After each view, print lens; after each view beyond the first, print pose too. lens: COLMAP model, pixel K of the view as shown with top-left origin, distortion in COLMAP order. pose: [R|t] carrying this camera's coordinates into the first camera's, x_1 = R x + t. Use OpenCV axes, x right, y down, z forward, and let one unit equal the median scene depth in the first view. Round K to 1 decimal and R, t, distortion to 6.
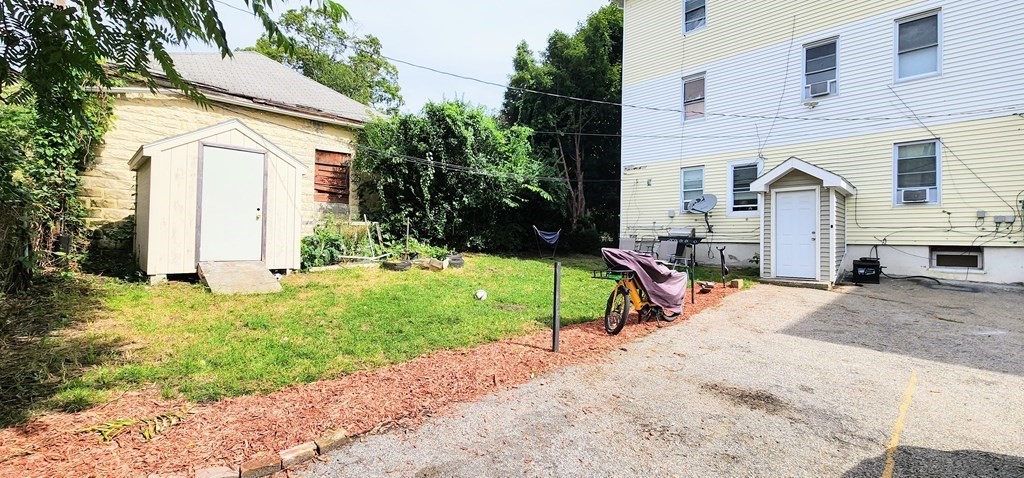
lens RADIAL K [[411.7, 0, 514.3], [0, 411.7, 234.5], [0, 0, 1]] dist [-0.000091, -0.000468]
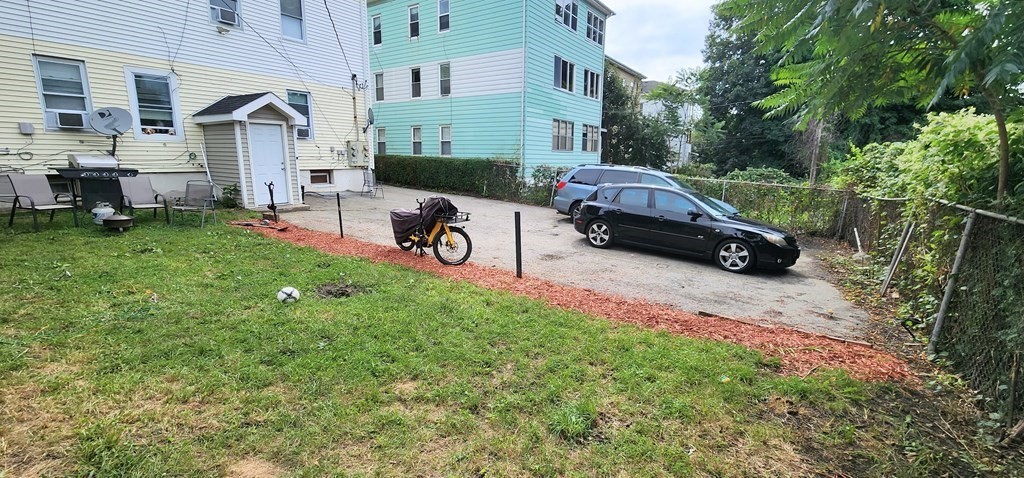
lens RADIAL K [[411.7, 0, 514.3], [0, 411.7, 234.5], [0, 0, 1]] dist [-0.000091, -0.000468]
pose [[-0.208479, -0.200138, 0.957330, -0.522193], [-0.027213, 0.979647, 0.198877, -0.051870], [-0.977648, 0.015410, -0.209682, 0.567433]]
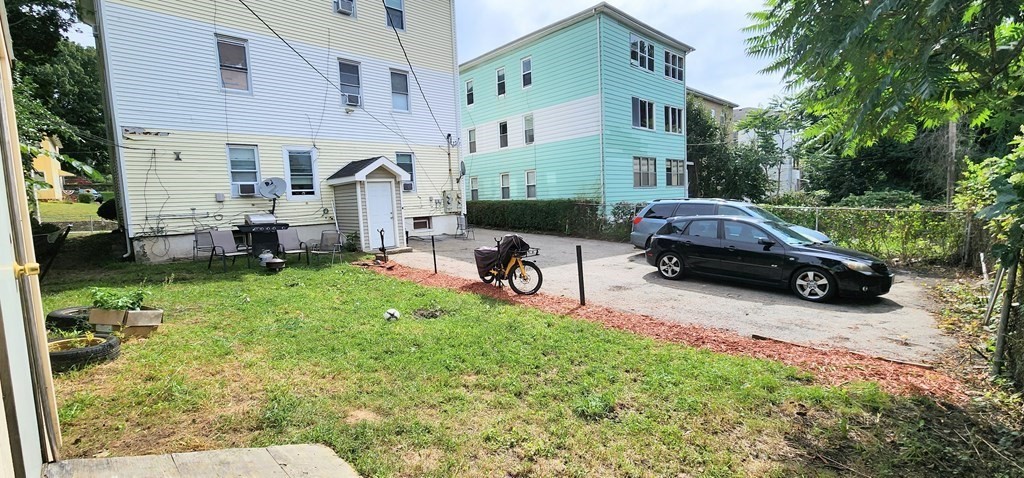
lens RADIAL K [[411.7, 0, 514.3], [0, 411.7, 234.5], [0, 0, 1]] dist [-0.000091, -0.000468]
pose [[0.008702, -0.102350, 0.994710, -0.606565], [0.034927, 0.994172, 0.101989, -0.055186], [-0.999352, 0.033855, 0.012226, 0.535459]]
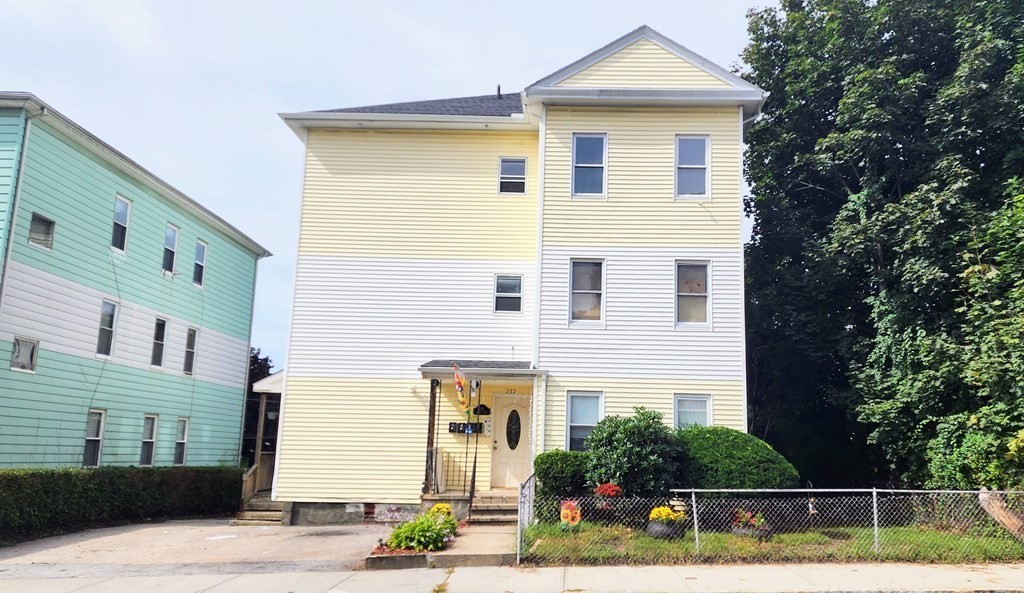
lens RADIAL K [[826.5, 0, 512.0], [0, 826.5, 296.5], [0, 0, 1]] dist [-0.000018, -0.000117]
pose [[-0.751754, -0.166430, -0.638096, 2.514069], [-0.039273, 0.977210, -0.208611, -0.038370], [0.658273, -0.131764, -0.741158, 3.123968]]
